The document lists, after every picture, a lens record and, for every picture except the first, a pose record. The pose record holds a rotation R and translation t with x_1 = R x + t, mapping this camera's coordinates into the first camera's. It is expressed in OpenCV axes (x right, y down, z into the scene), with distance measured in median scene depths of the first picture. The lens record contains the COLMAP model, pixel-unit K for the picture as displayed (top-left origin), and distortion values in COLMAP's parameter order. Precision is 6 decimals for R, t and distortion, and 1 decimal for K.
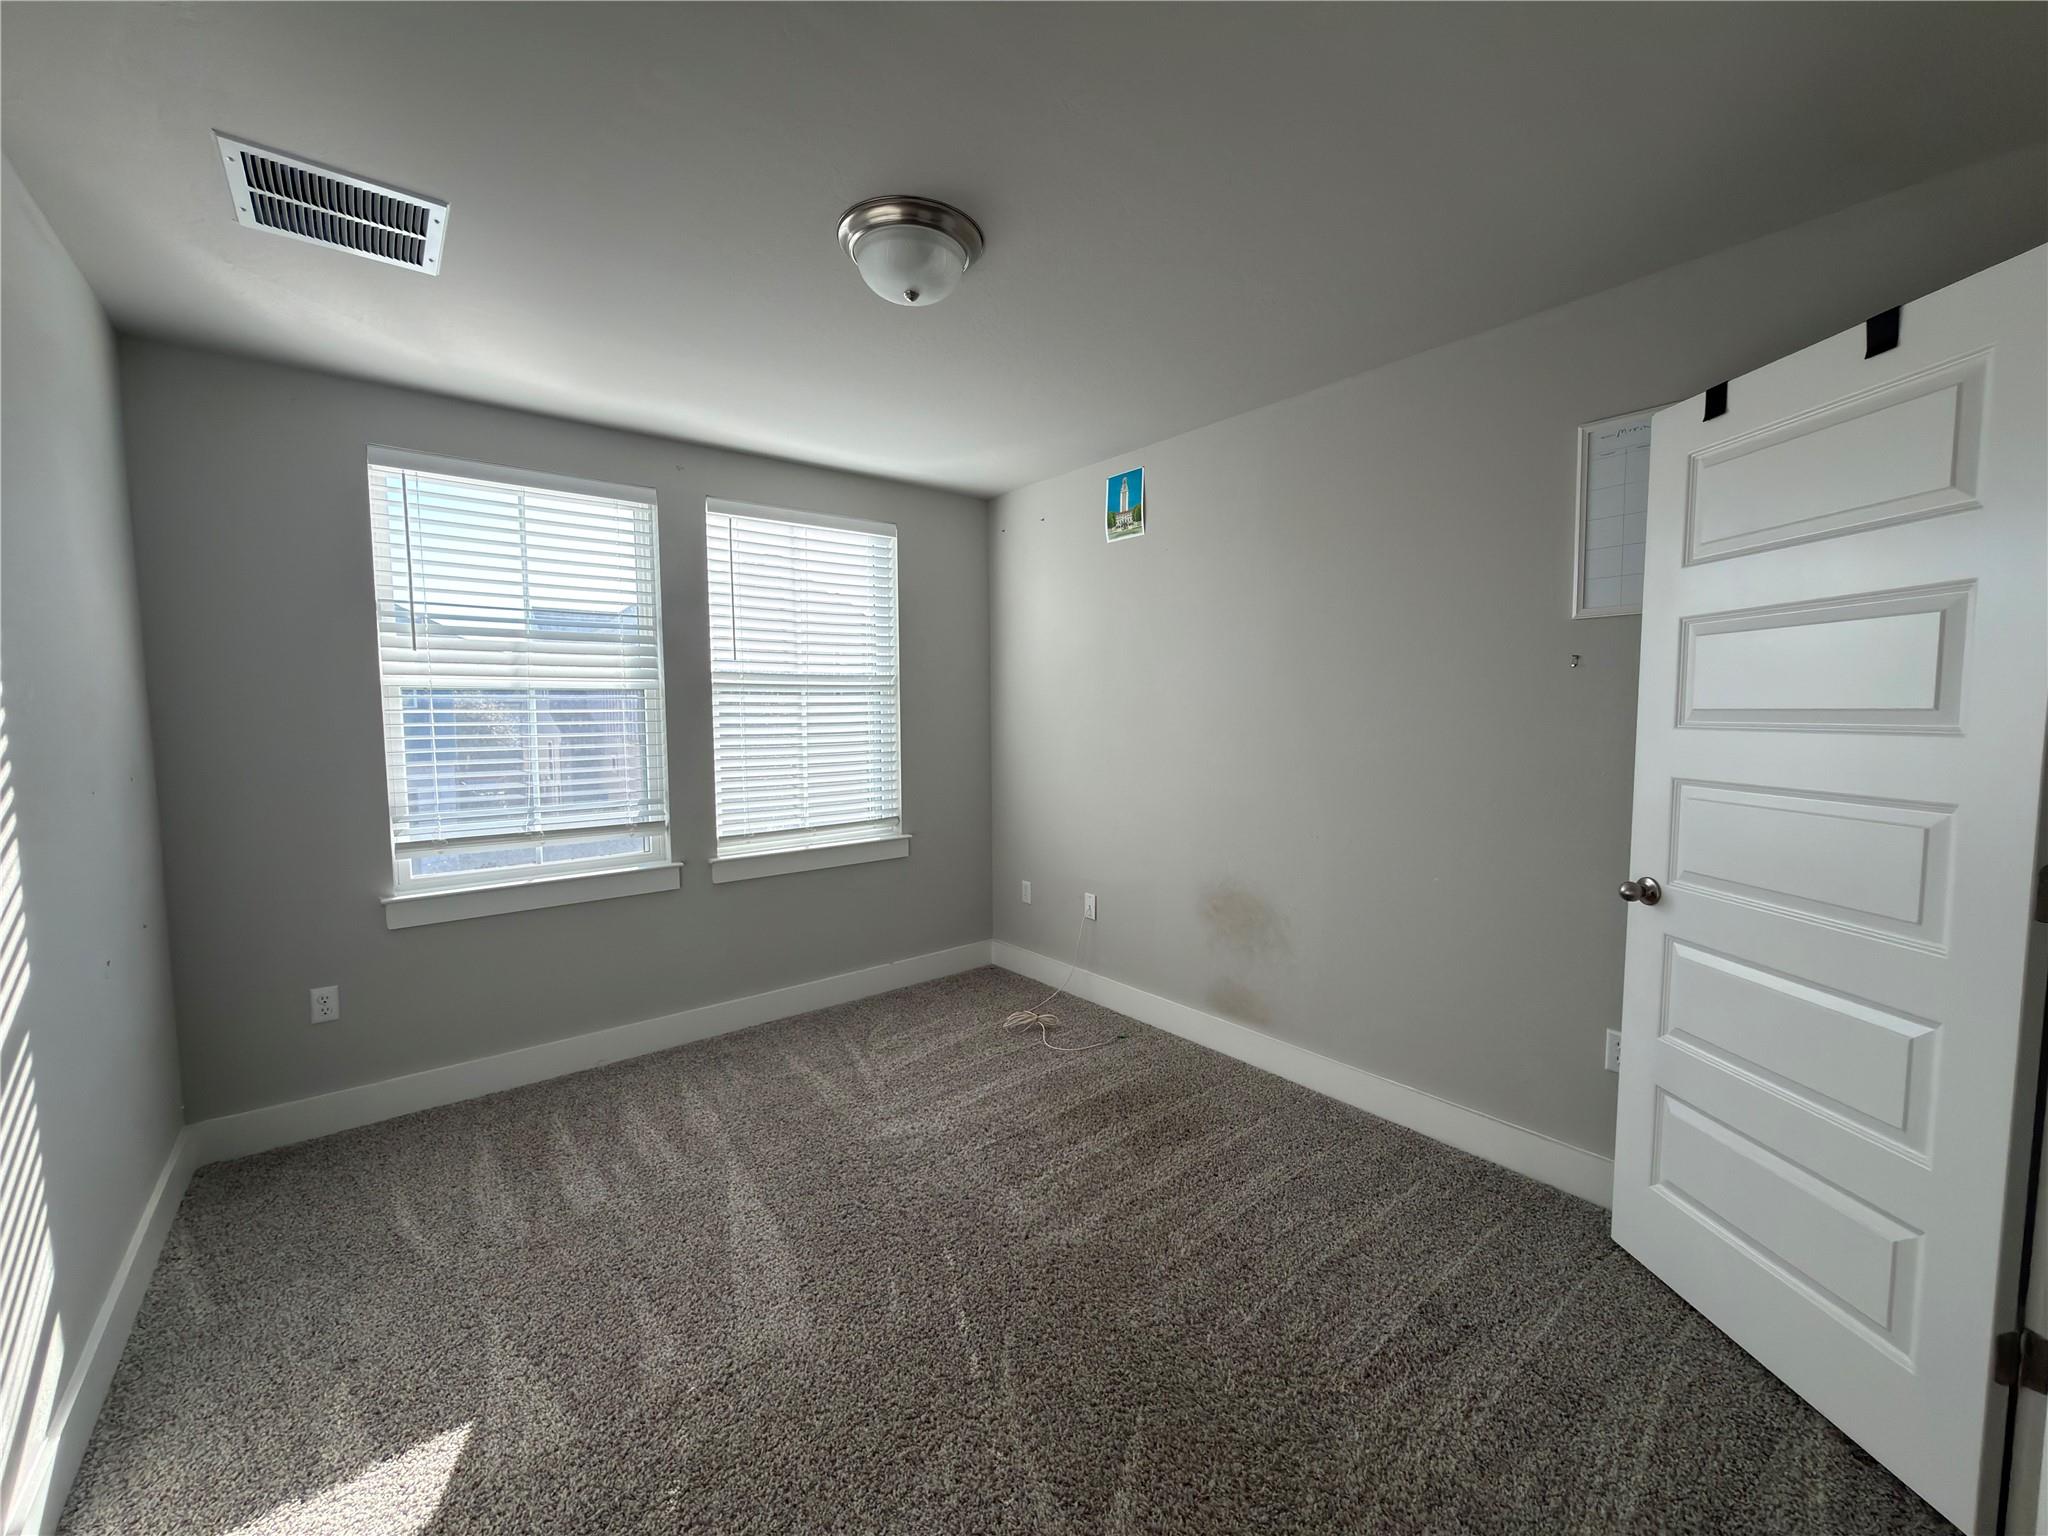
lens RADIAL K [[815.0, 0, 1026.5], [0, 815.0, 767.0], [0, 0, 1]] dist [-0.001571, -0.000189]
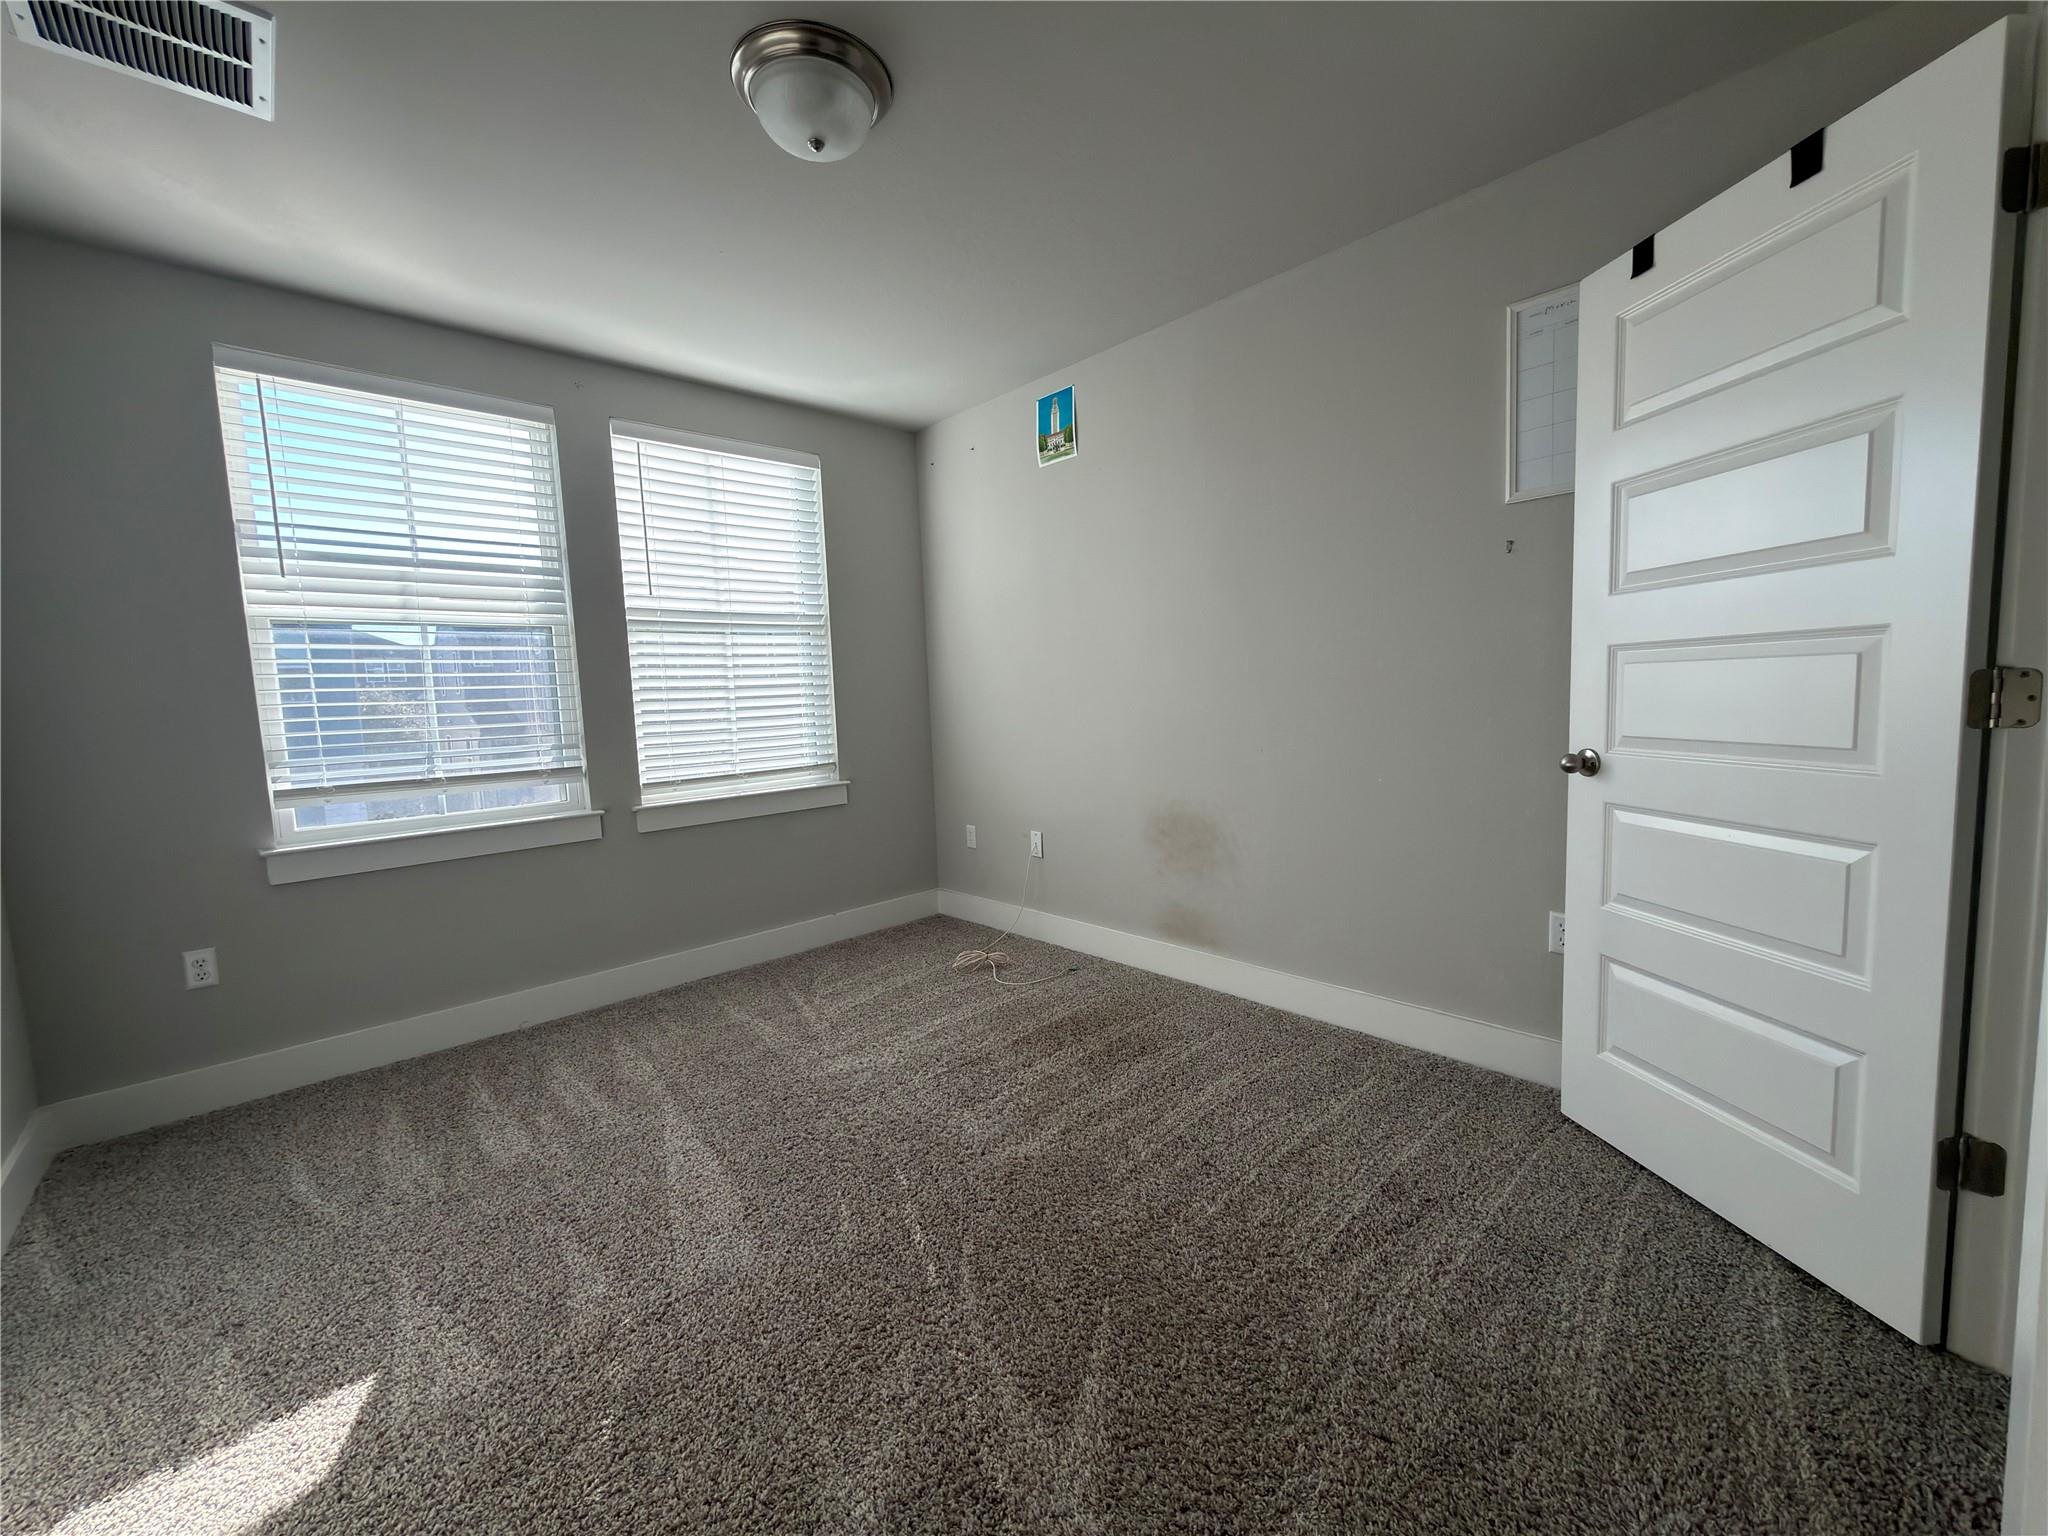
lens RADIAL K [[814.0, 0, 1024.5], [0, 814.0, 767.0], [0, 0, 1]] dist [-0.000243, -0.000669]
pose [[0.996919, -0.040670, 0.067071, 0.003121], [0.039446, 0.999032, 0.019473, 0.098117], [-0.067798, -0.016767, 0.997558, 0.041360]]
